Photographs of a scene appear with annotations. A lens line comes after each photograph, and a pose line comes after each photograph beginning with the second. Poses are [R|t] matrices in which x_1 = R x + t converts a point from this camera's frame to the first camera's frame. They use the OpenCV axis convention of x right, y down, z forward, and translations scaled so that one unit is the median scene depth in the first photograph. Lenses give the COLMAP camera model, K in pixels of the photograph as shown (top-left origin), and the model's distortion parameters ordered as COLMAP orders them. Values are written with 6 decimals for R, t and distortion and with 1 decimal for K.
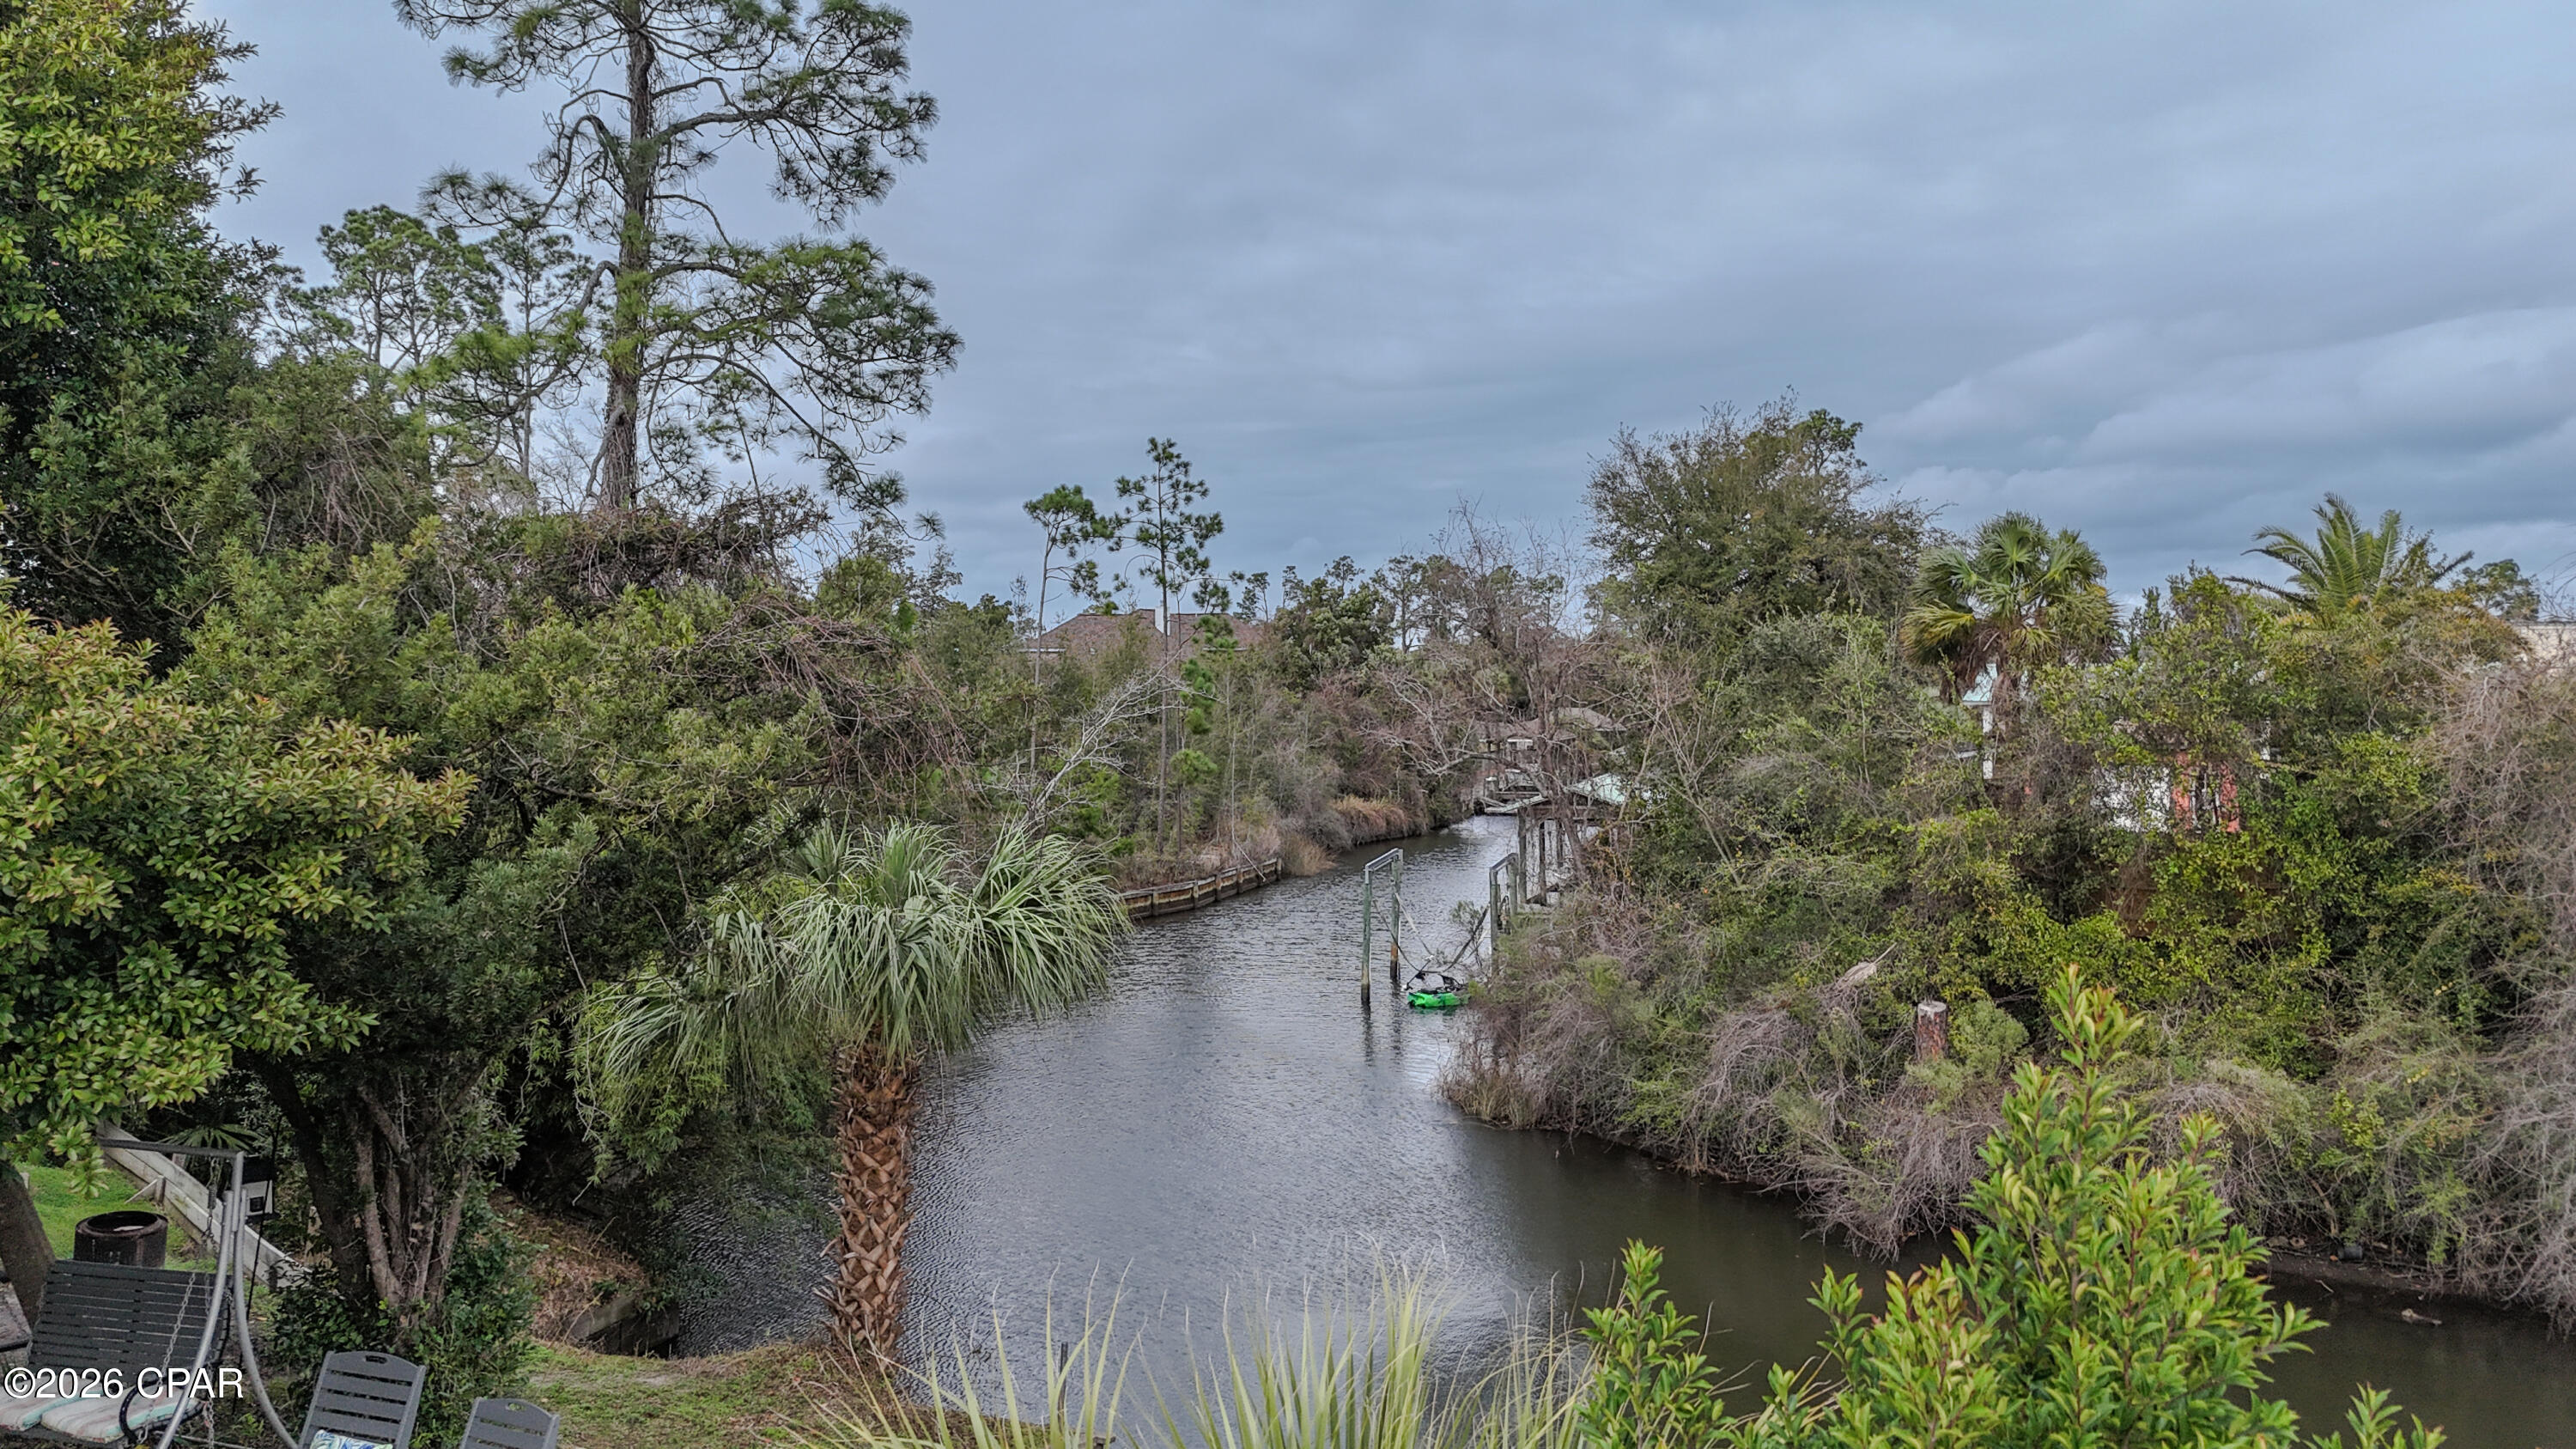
lens RADIAL K [[1893.7, 0, 1284.4], [0, 1893.7, 691.0], [0, 0, 1]] dist [0.075284, -0.073769]
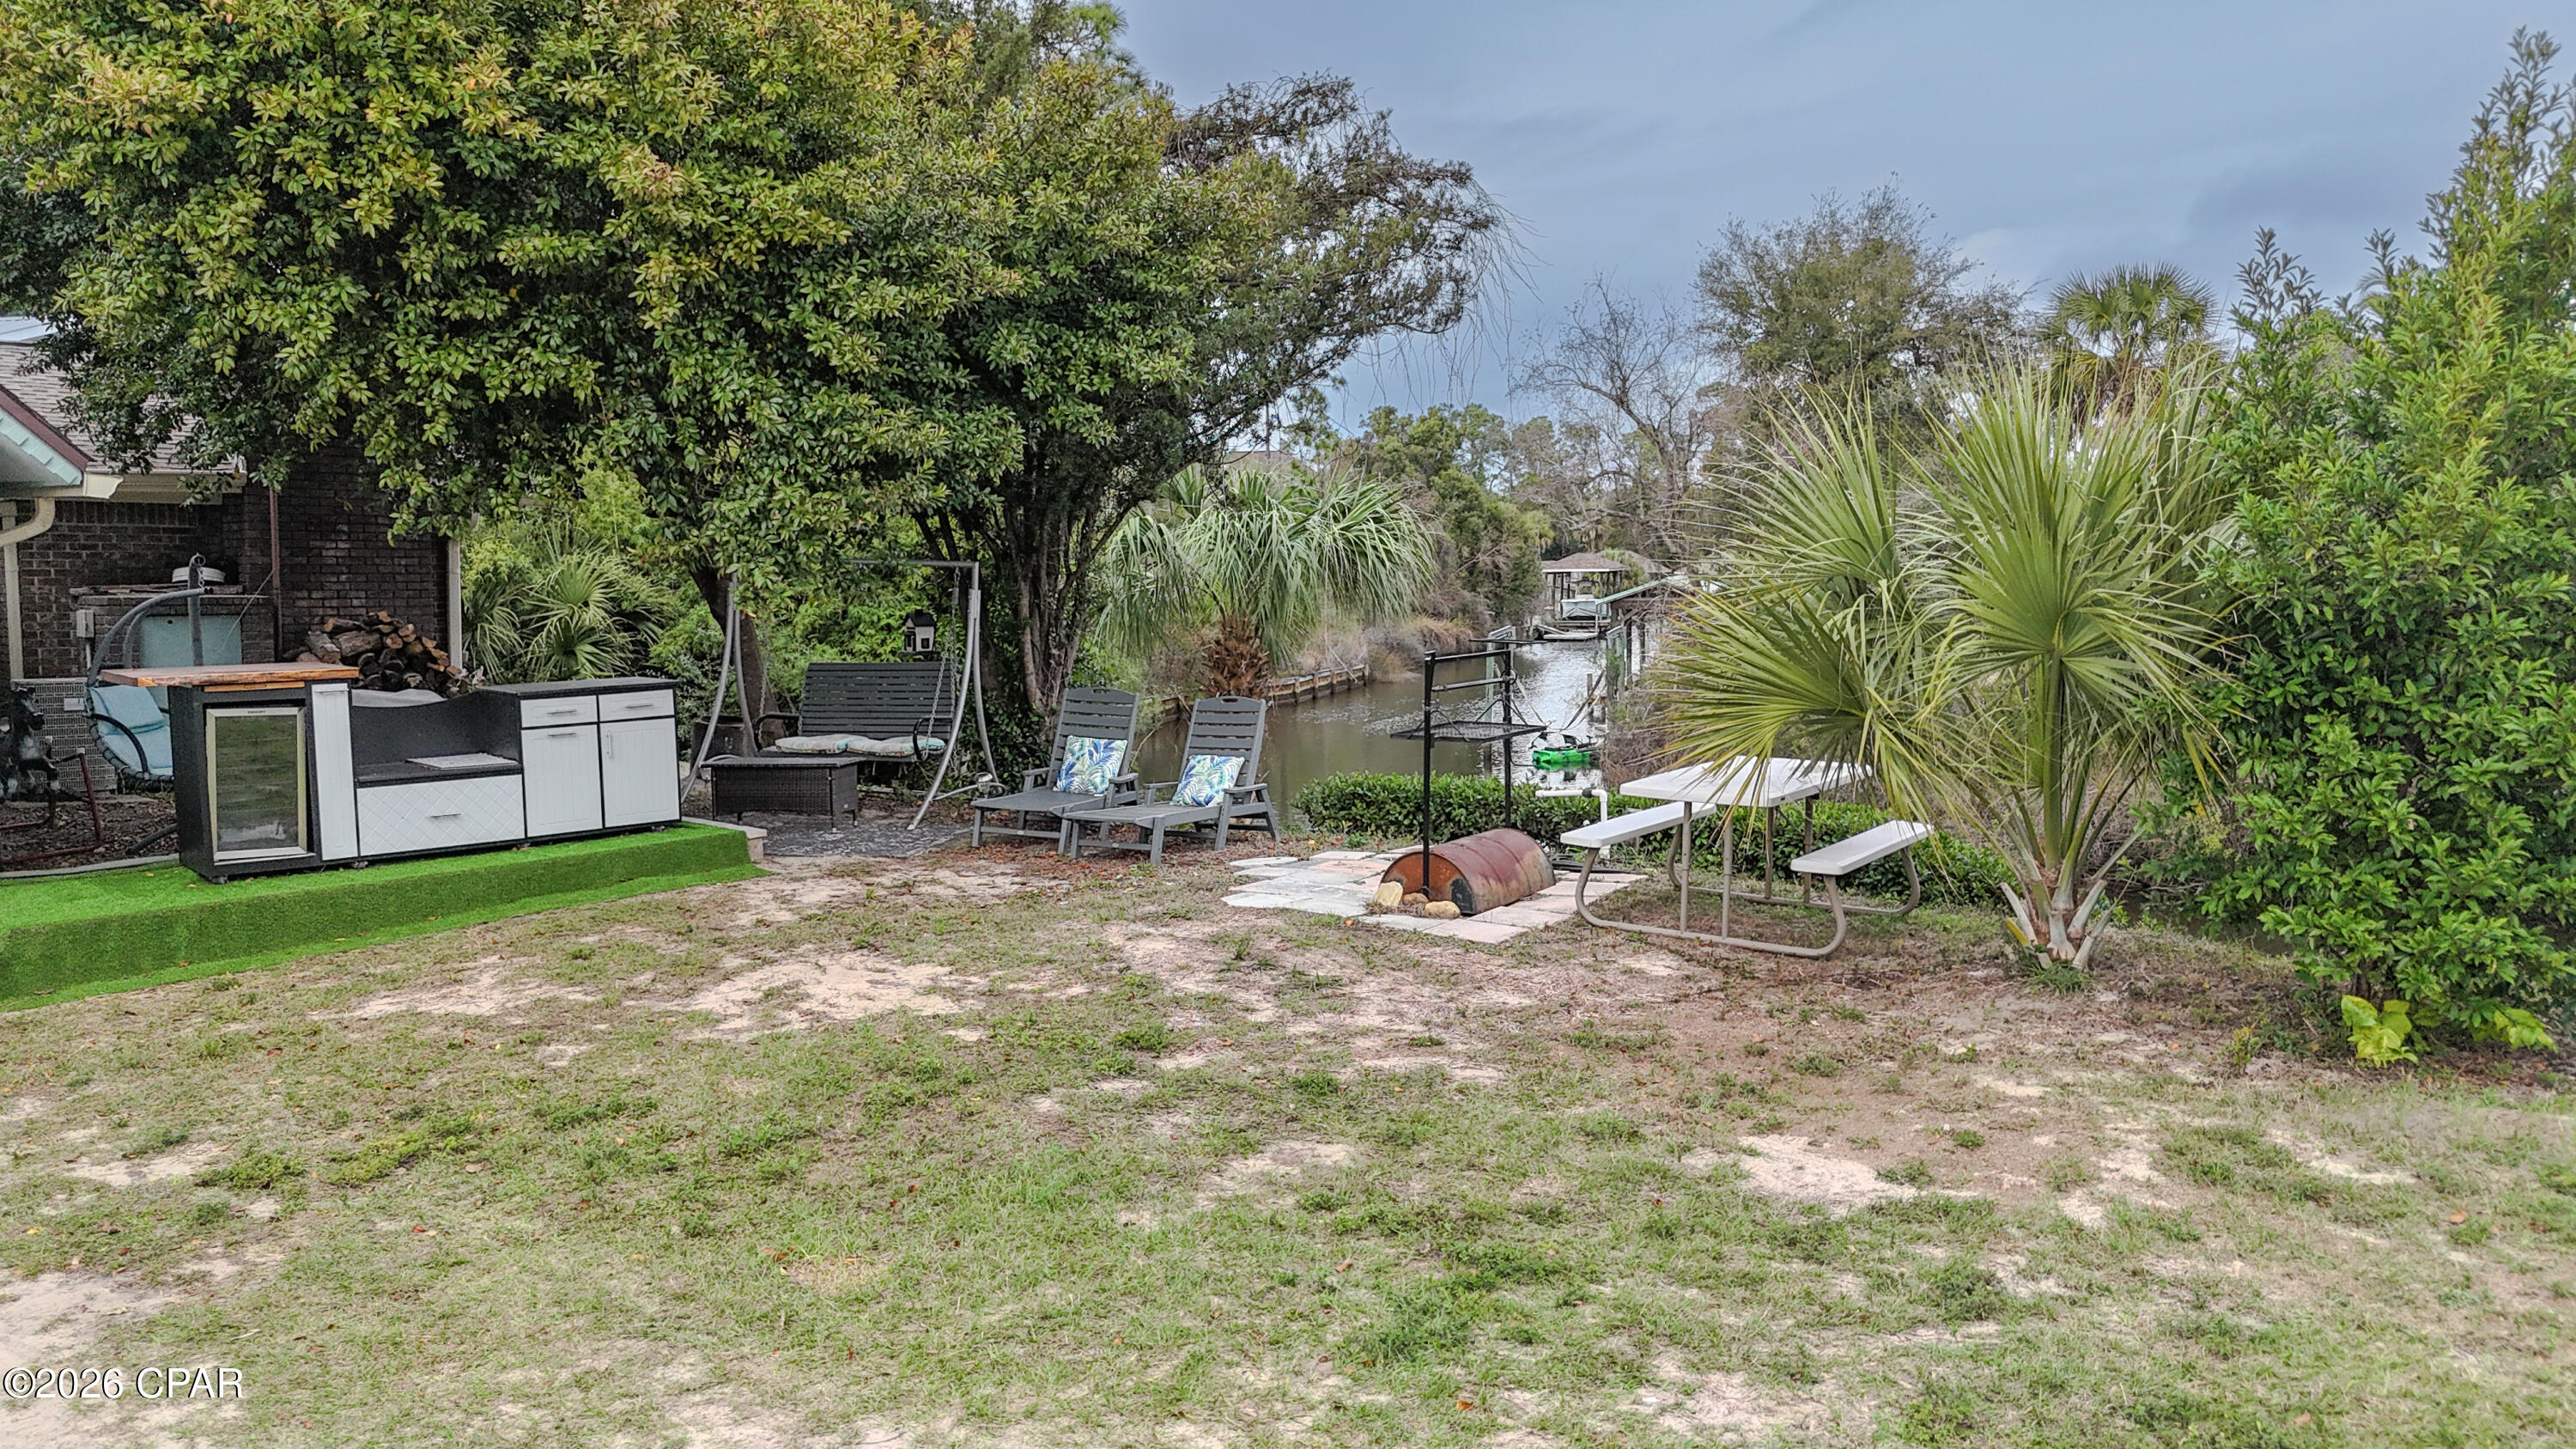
lens RADIAL K [[1893.7, 0, 1288.4], [0, 1893.7, 726.2], [0, 0, 1]] dist [0.075284, -0.073769]
pose [[0.999971, -0.004942, -0.005747, -0.075981], [0.005421, 0.996227, 0.086617, 0.059710], [0.005297, -0.086646, 0.996225, -0.086236]]
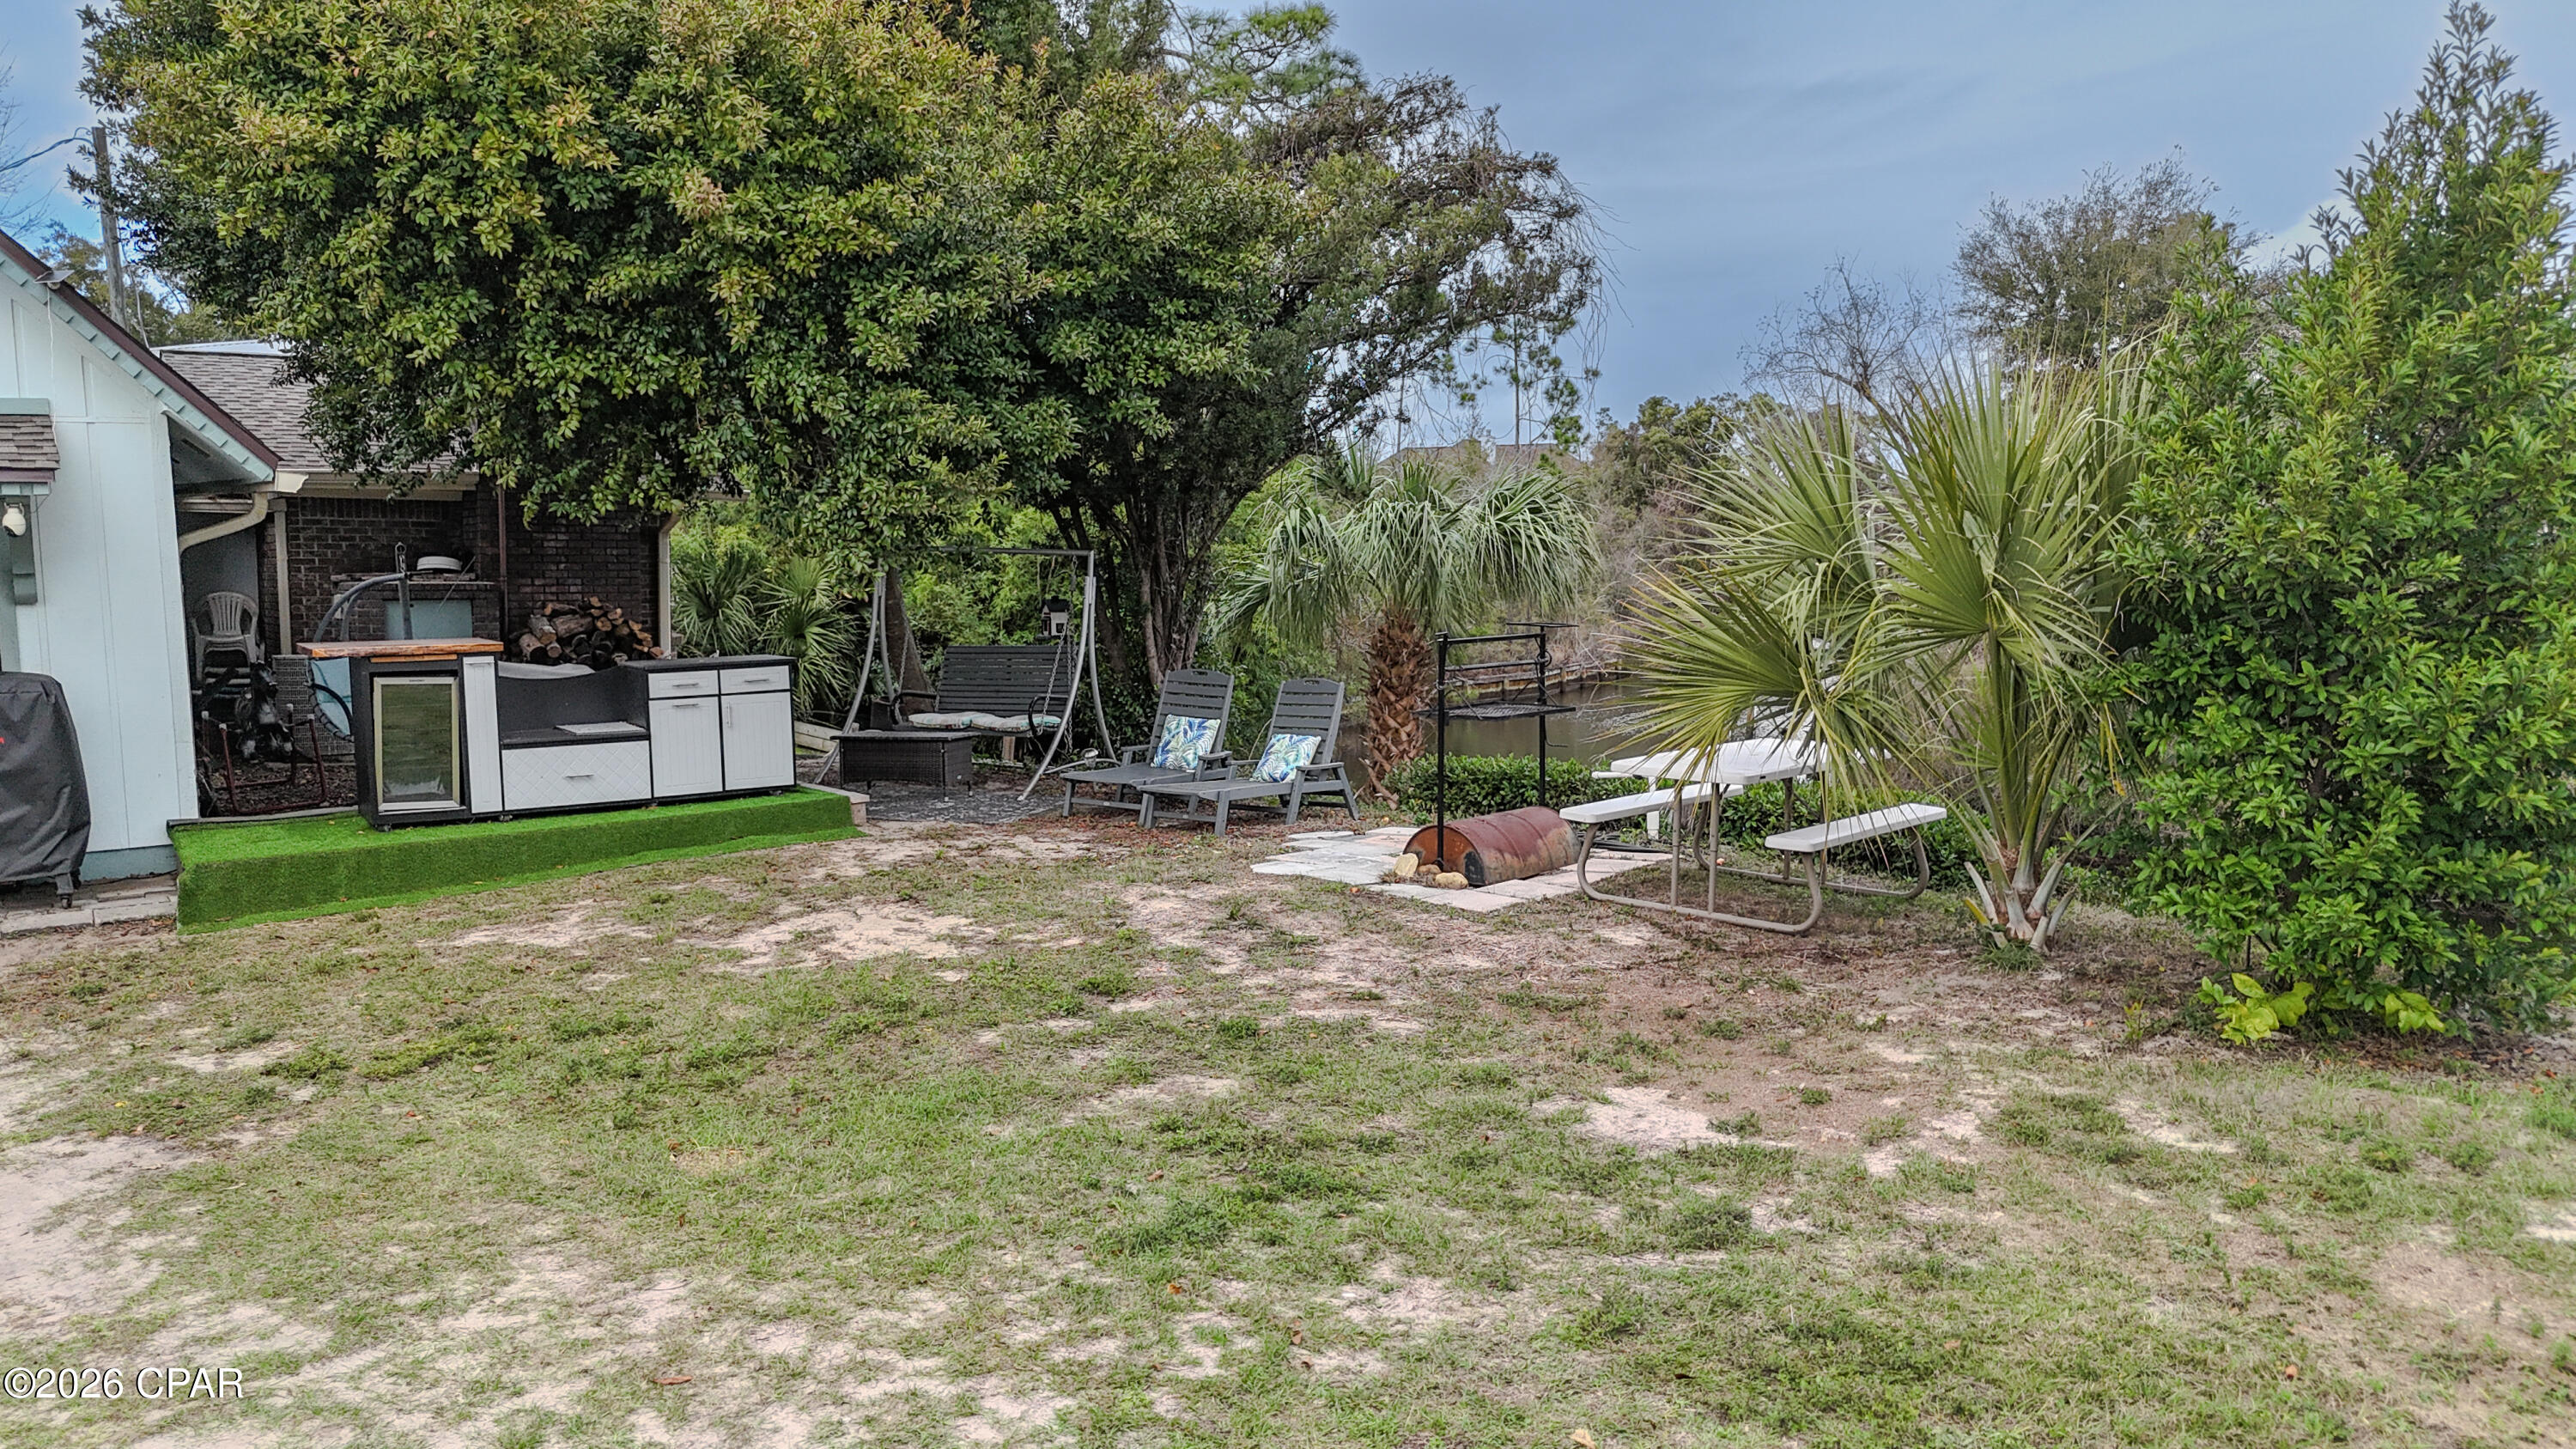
lens RADIAL K [[1893.7, 0, 1289.2], [0, 1893.7, 718.3], [0, 0, 1]] dist [0.075284, -0.073769]
pose [[0.988212, 0.007395, -0.152913, -0.041960], [0.005596, 0.996420, 0.084352, 0.061155], [0.152989, -0.084213, 0.984633, -0.096613]]
